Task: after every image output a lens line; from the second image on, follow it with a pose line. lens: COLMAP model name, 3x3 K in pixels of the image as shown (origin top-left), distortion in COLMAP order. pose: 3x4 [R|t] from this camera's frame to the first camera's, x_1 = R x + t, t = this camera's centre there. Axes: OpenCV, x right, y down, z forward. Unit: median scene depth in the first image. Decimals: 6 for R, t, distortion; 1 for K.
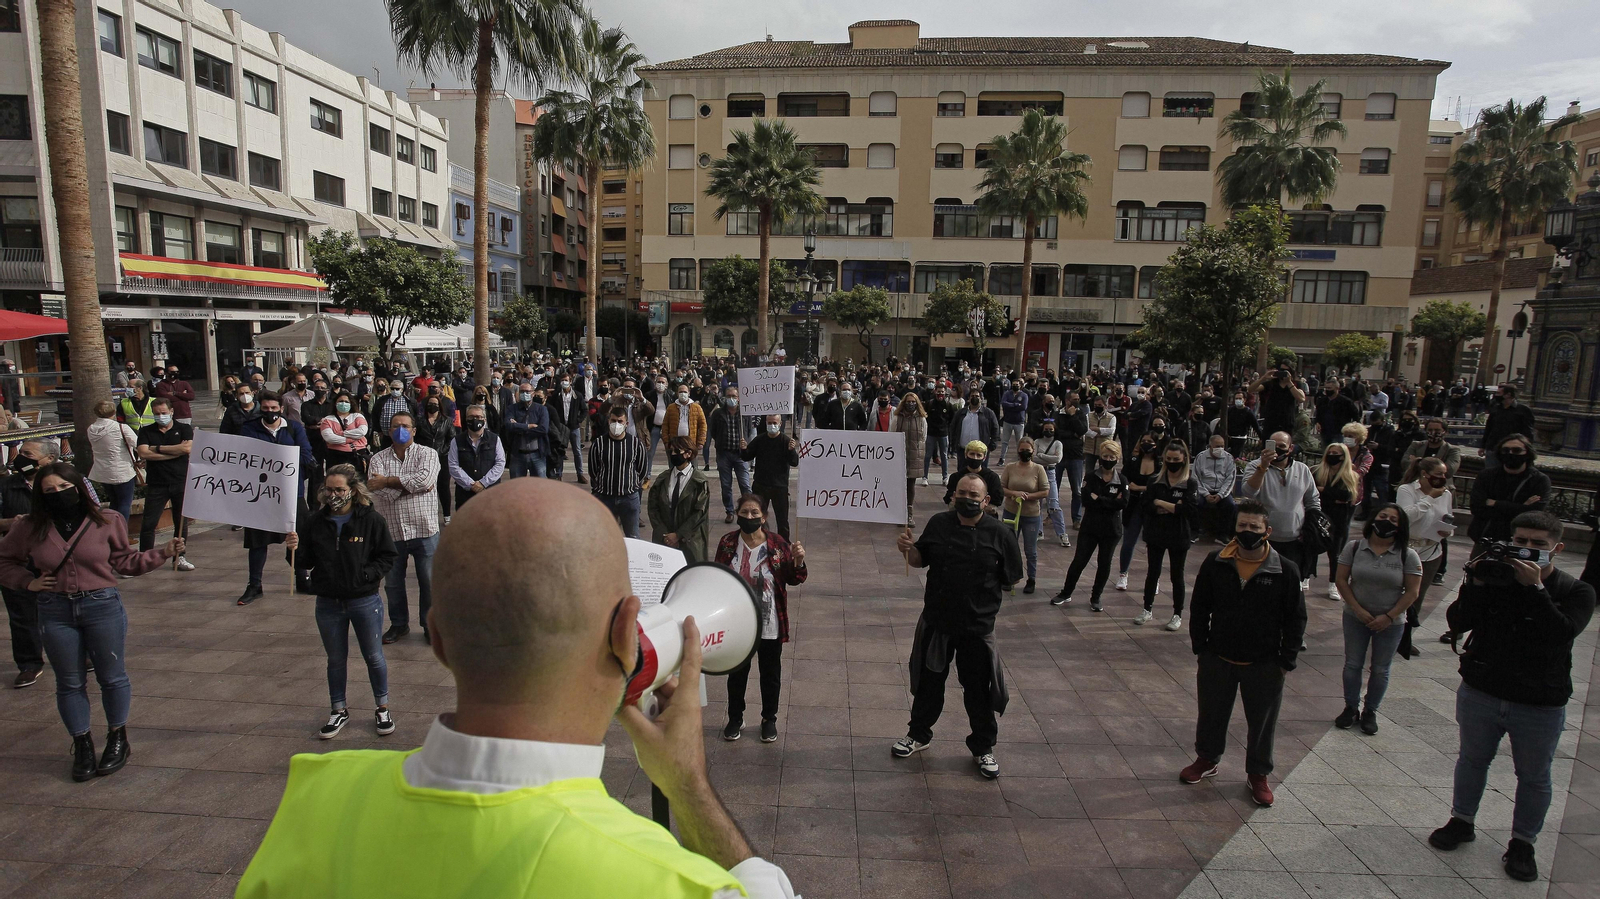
lens RADIAL K [[881.1, 0, 744.9], [0, 881.1, 452.9], [0, 0, 1]] dist [-0.071303, 0.030189]
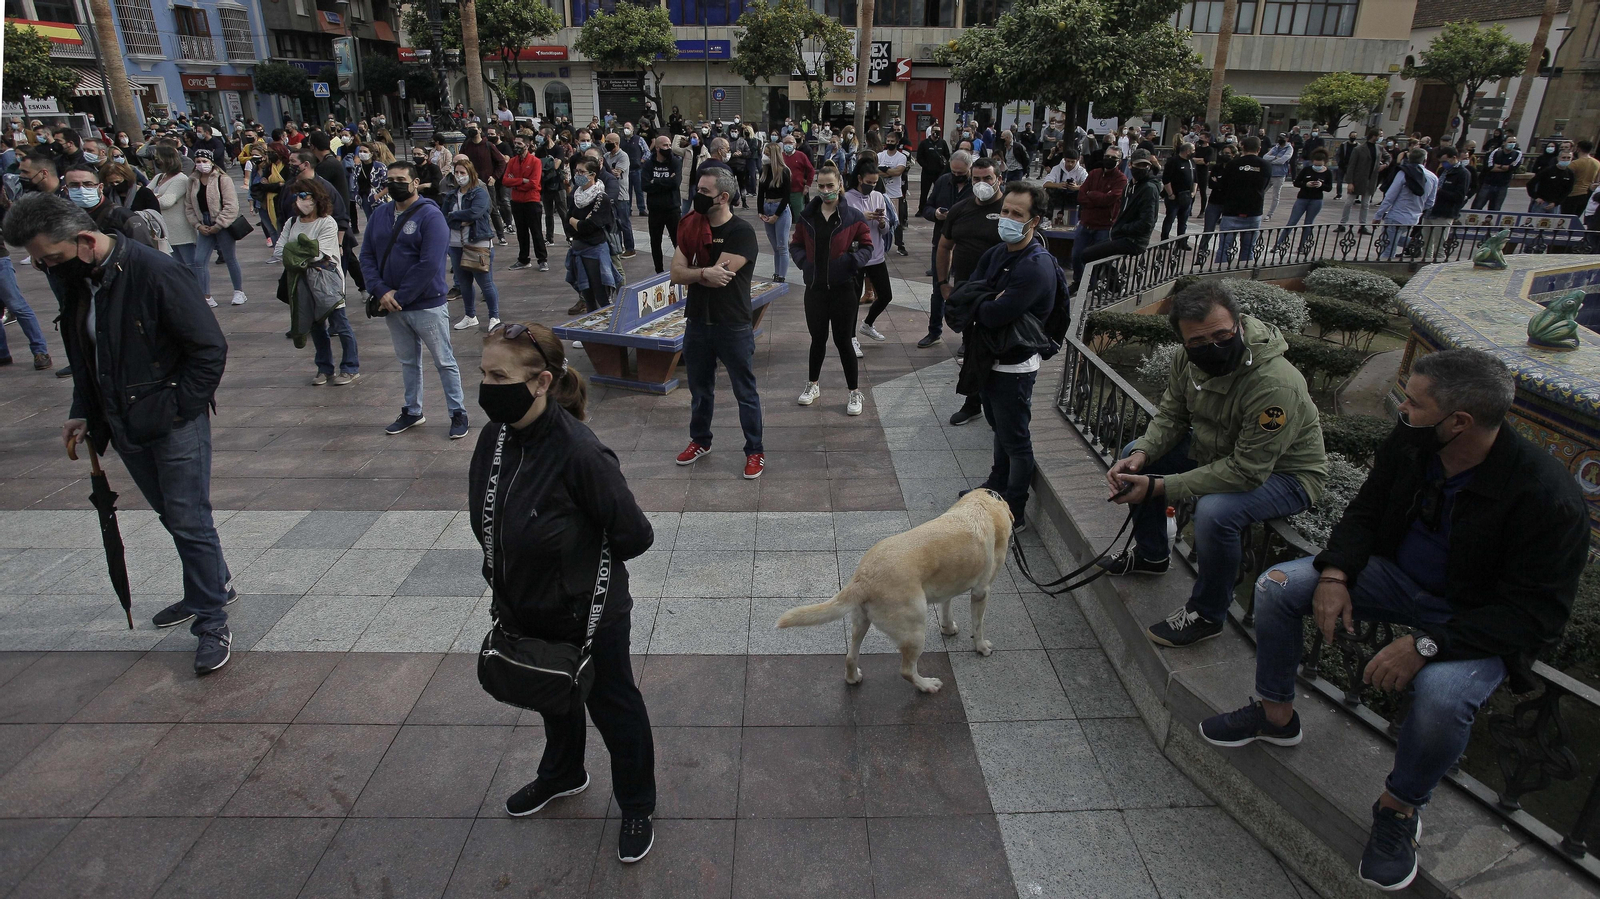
lens RADIAL K [[841.4, 0, 798.1], [0, 841.4, 399.3], [0, 0, 1]] dist [-0.068106, 0.030310]
pose [[0.996720, -0.039206, 0.070793, 0.171513], [0.023438, 0.977167, 0.211177, -0.023635], [-0.077456, -0.208825, 0.974881, 0.269301]]
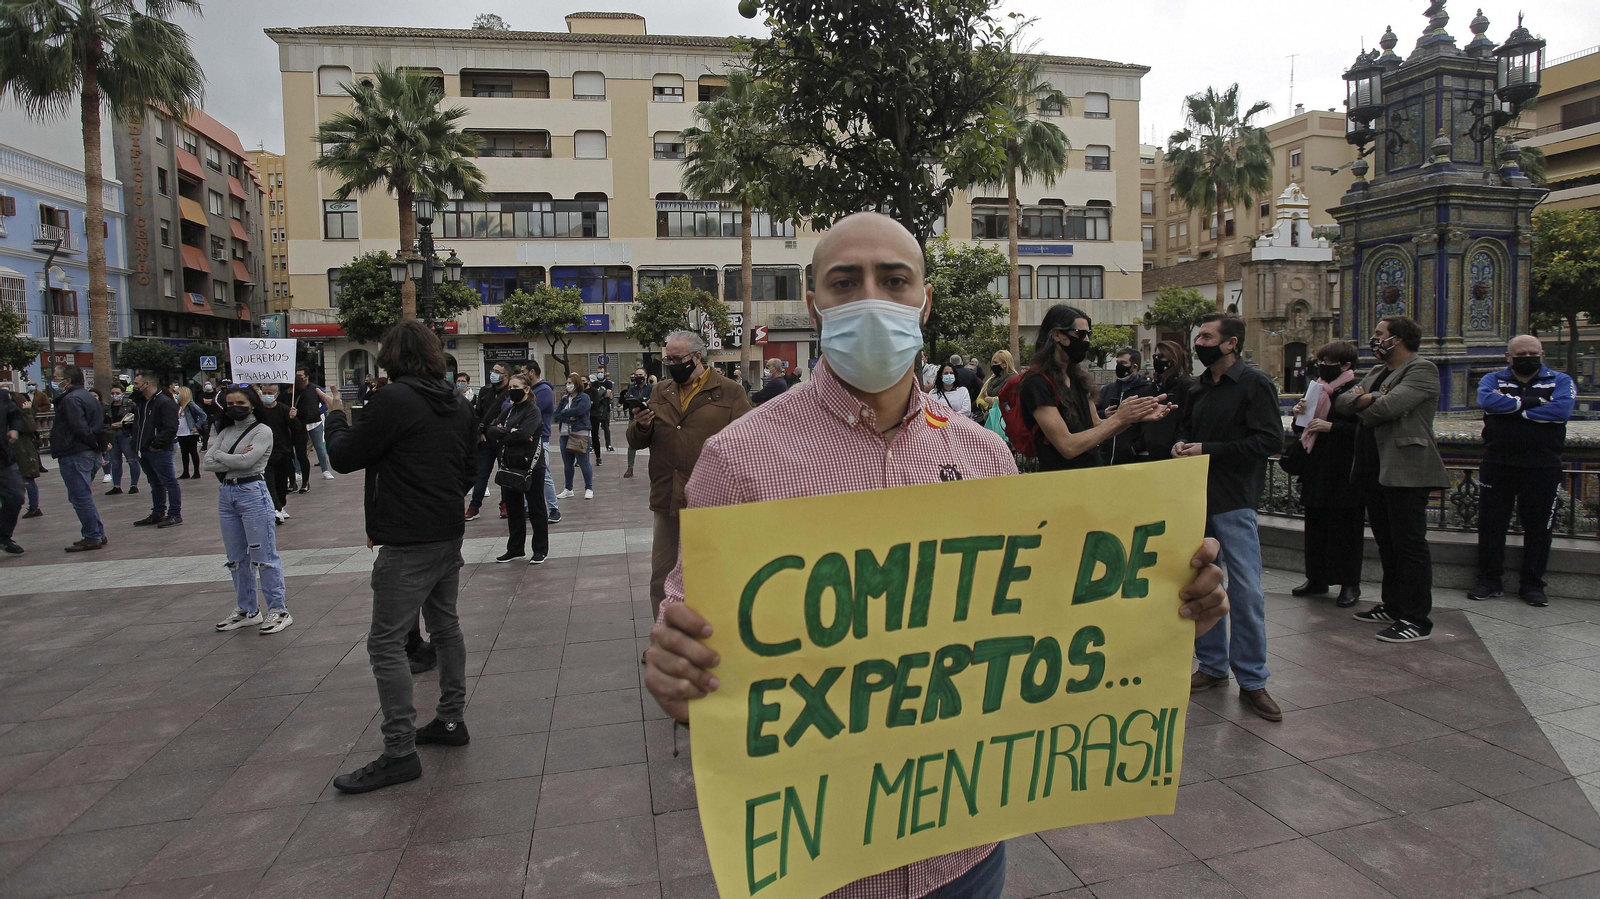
lens RADIAL K [[877.1, 0, 826.3], [0, 877.1, 405.0], [0, 0, 1]] dist [-0.074486, 0.032850]
pose [[0.947827, -0.056839, 0.313678, 0.100711], [0.086396, 0.992952, -0.081134, 0.001760], [-0.306855, 0.104001, 0.946057, 0.163393]]
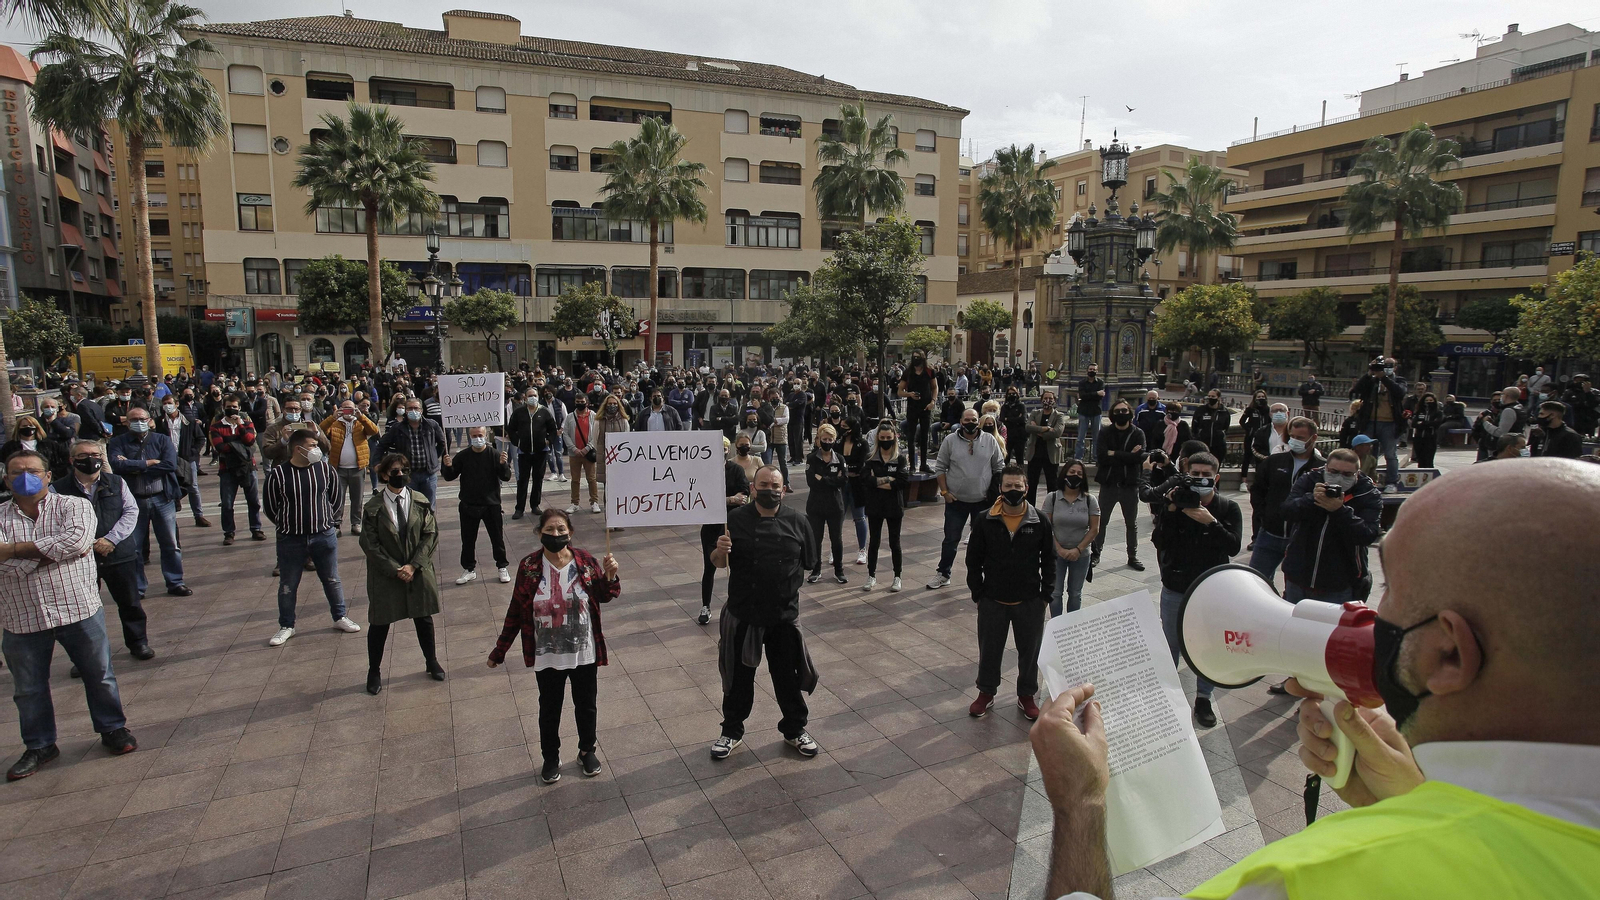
lens RADIAL K [[877.0, 0, 827.2], [0, 877.0, 450.7], [0, 0, 1]] dist [-0.092184, 0.051256]
pose [[0.863936, -0.082769, 0.496754, -0.022506], [0.085544, 0.996186, 0.017209, -0.000511], [-0.496283, 0.027626, 0.867721, 0.010084]]
